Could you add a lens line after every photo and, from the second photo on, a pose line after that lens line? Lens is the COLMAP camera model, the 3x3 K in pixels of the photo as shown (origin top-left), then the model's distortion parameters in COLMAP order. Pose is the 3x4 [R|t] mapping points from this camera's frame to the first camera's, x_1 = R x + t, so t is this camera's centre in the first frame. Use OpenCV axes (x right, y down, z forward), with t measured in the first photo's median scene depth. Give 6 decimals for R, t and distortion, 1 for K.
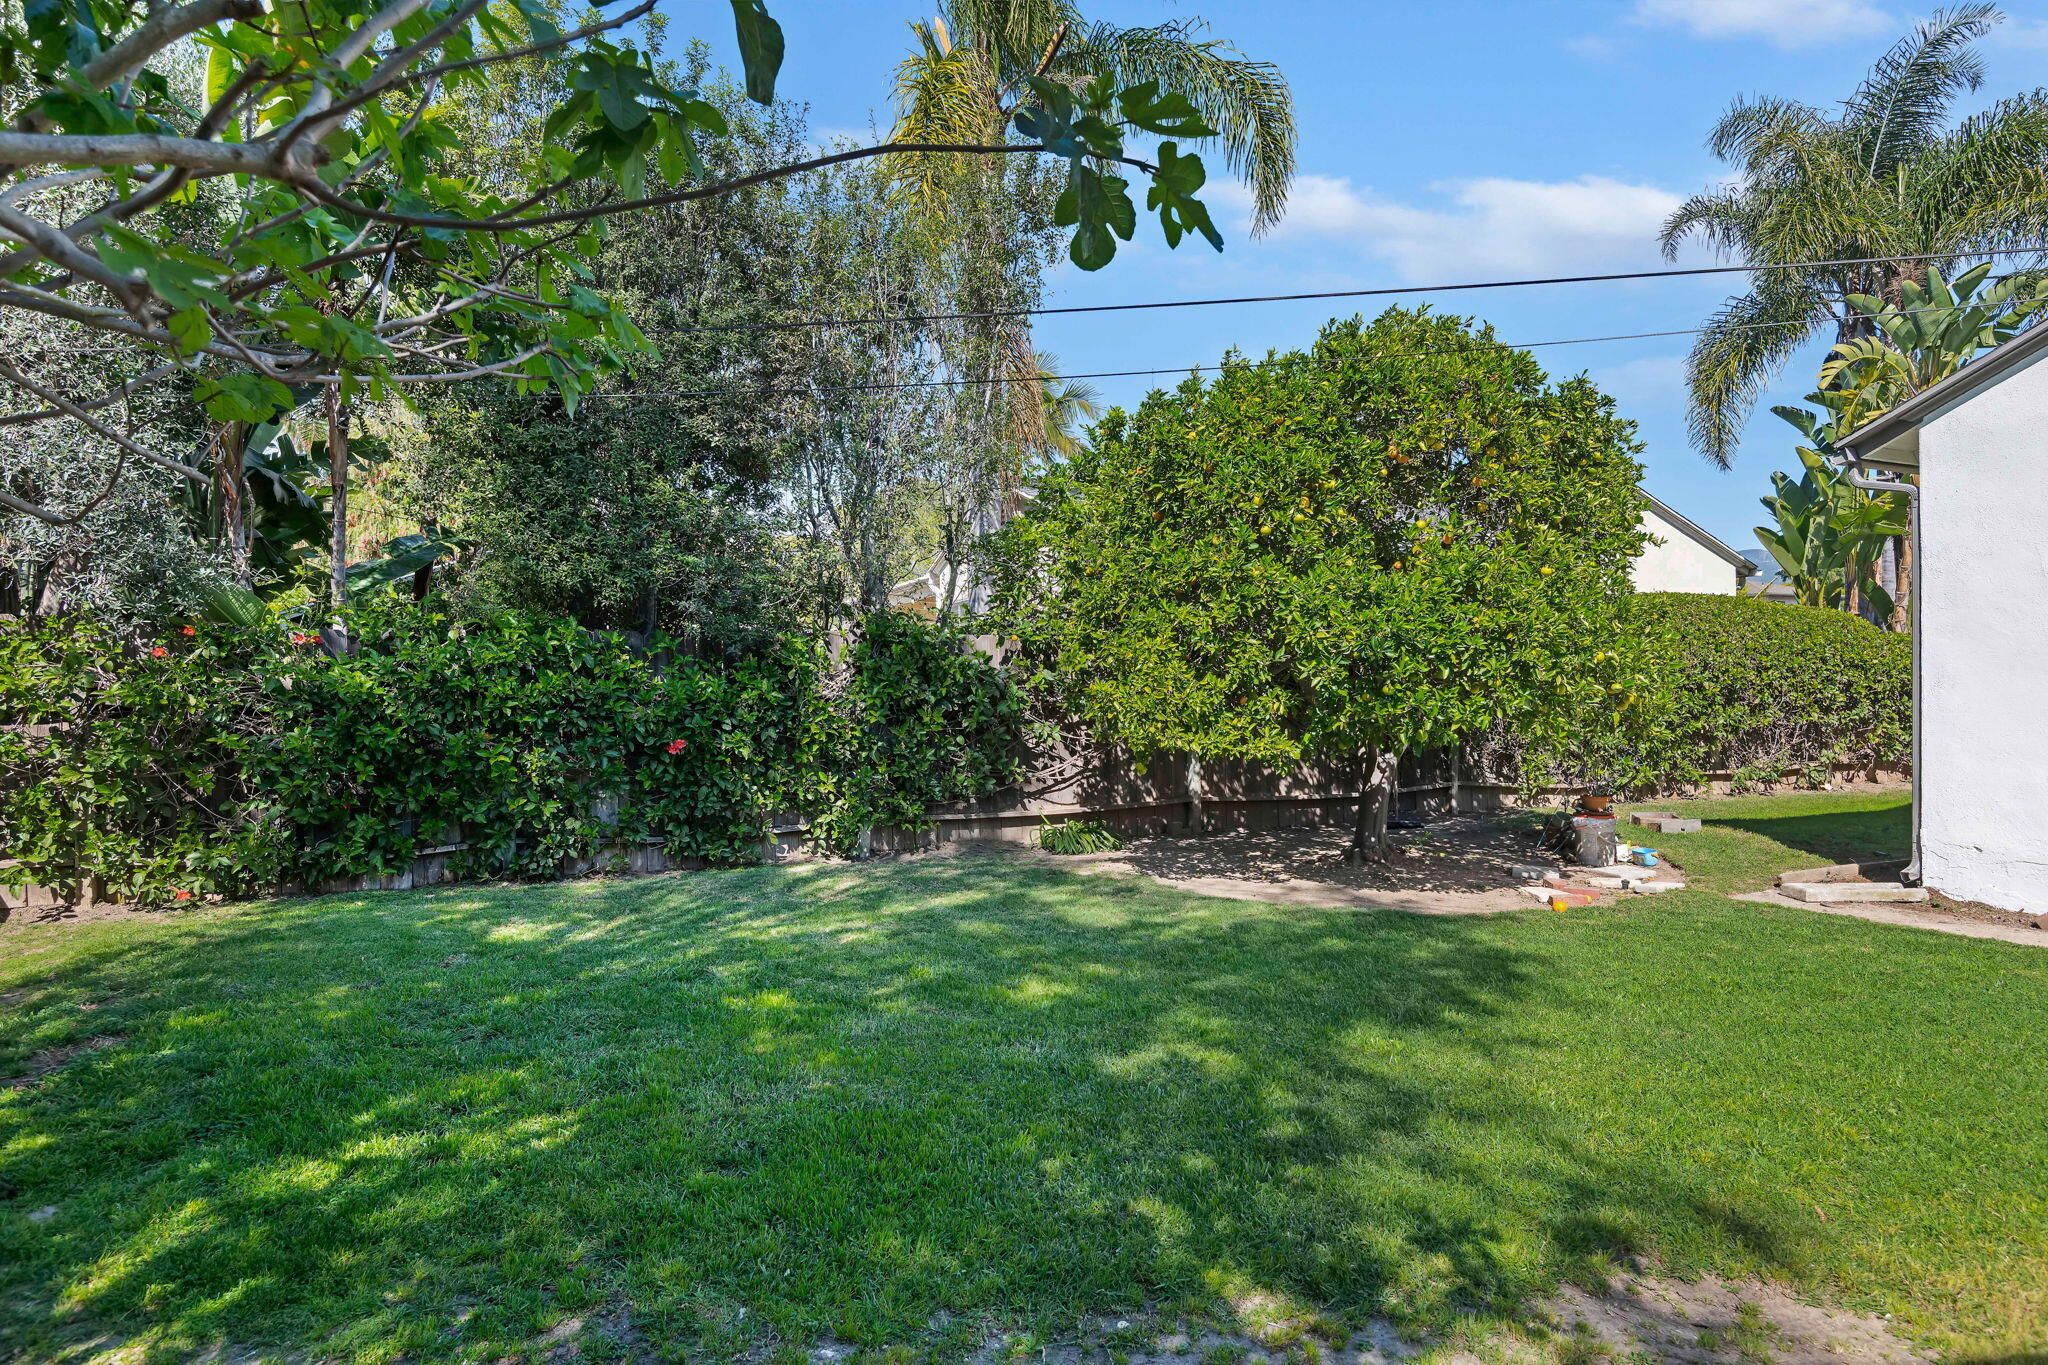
lens RADIAL K [[1100.3, 0, 1035.0], [0, 1100.3, 695.9], [0, 0, 1]] dist [0.013609, -0.008106]
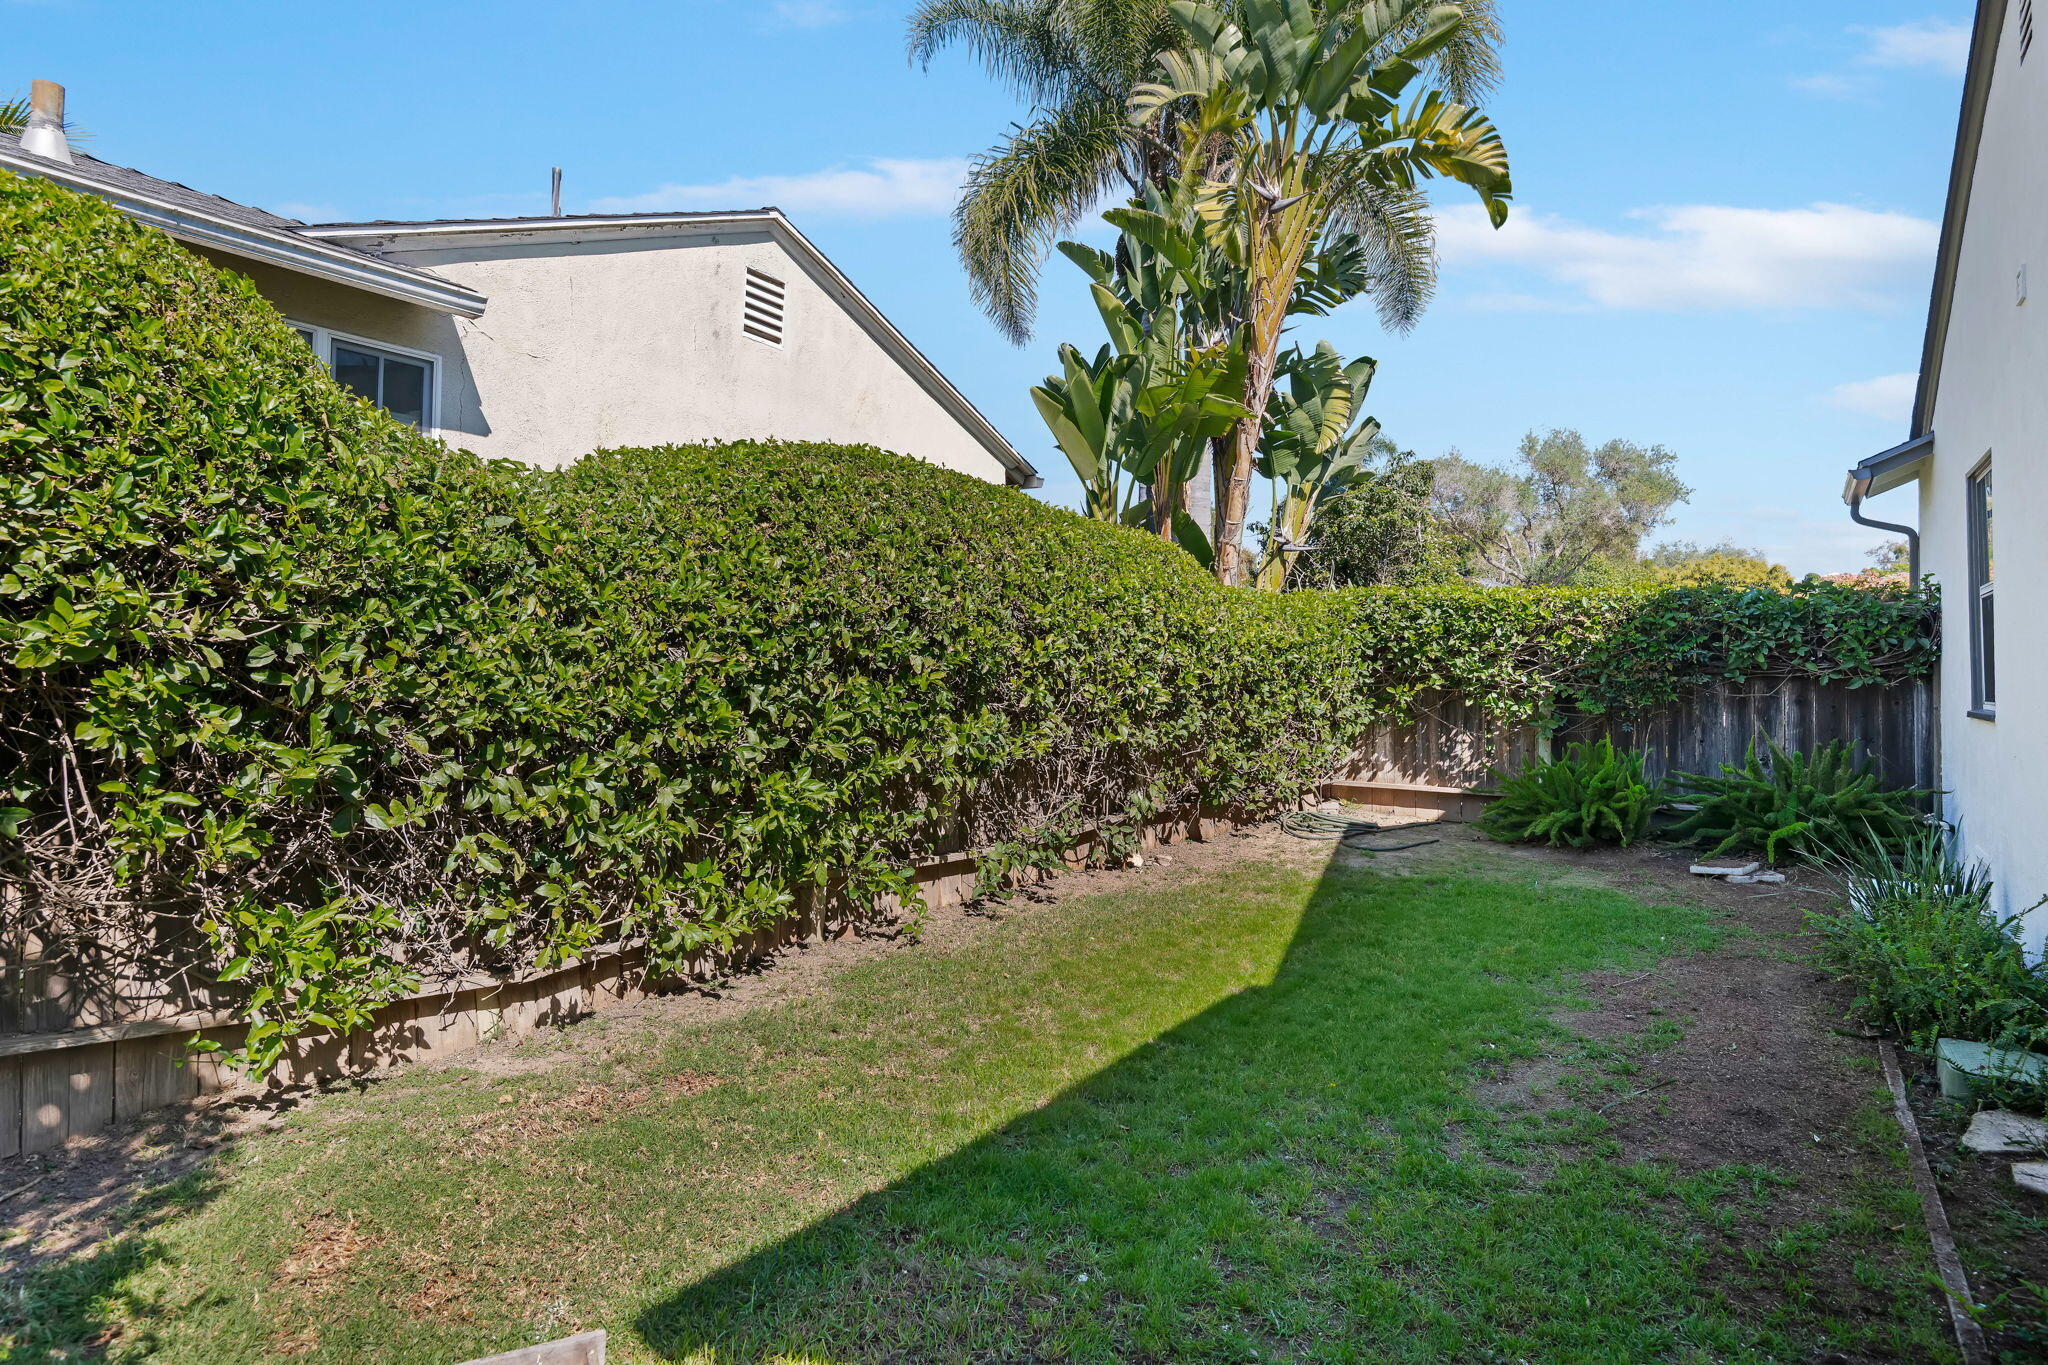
lens RADIAL K [[1148.8, 0, 1021.4], [0, 1148.8, 683.8], [0, 0, 1]] dist [-0.003250, -0.000363]
pose [[0.849983, 0.012349, 0.526665, 0.383843], [-0.013318, 0.999909, -0.001951, -0.001960], [-0.526641, -0.005356, 0.850071, 0.569835]]
